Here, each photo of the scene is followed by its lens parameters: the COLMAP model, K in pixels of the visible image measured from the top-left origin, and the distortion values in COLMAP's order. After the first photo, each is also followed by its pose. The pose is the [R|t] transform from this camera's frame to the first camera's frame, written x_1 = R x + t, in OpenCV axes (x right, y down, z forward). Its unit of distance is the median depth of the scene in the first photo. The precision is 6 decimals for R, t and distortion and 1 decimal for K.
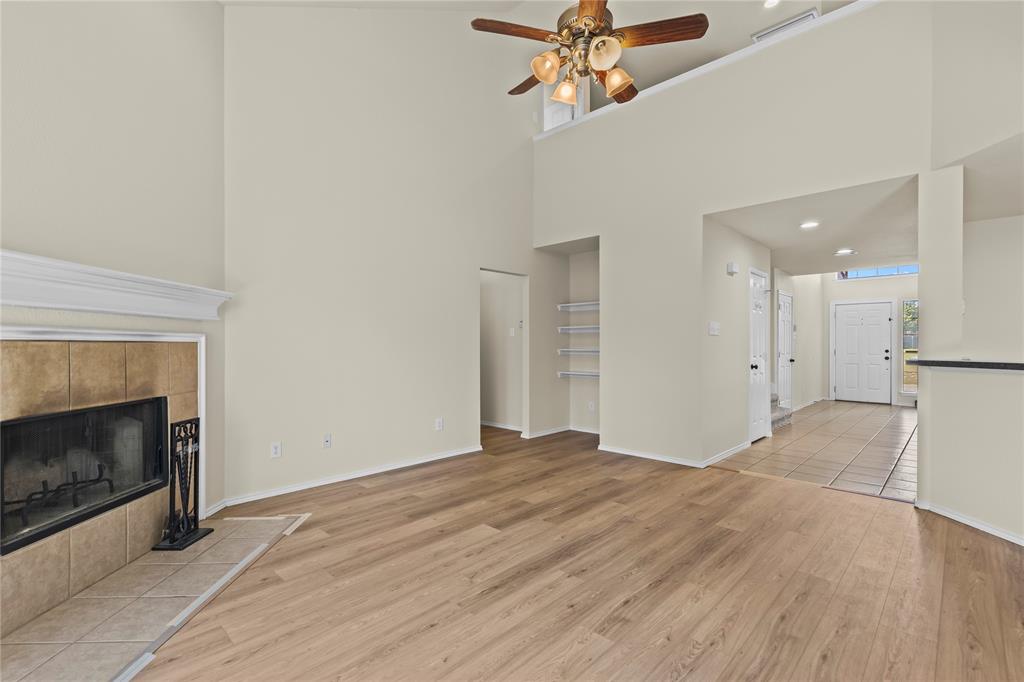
lens RADIAL K [[461.6, 0, 509.0], [0, 461.6, 347.3], [0, 0, 1]] dist [0.009772, -0.002031]
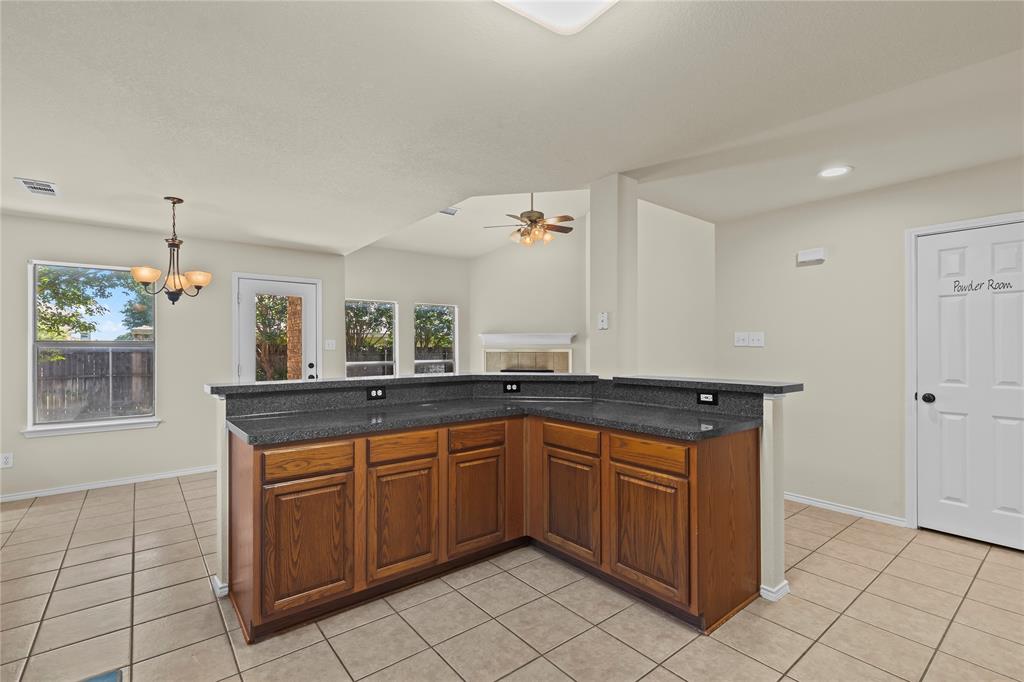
lens RADIAL K [[461.6, 0, 503.8], [0, 461.6, 348.3], [0, 0, 1]] dist [0.009772, -0.002031]
pose [[-0.128499, -0.000474, -0.991709, 2.180442], [-0.001944, 0.999998, -0.000226, -0.032973], [0.991708, 0.001899, -0.128500, 1.020953]]
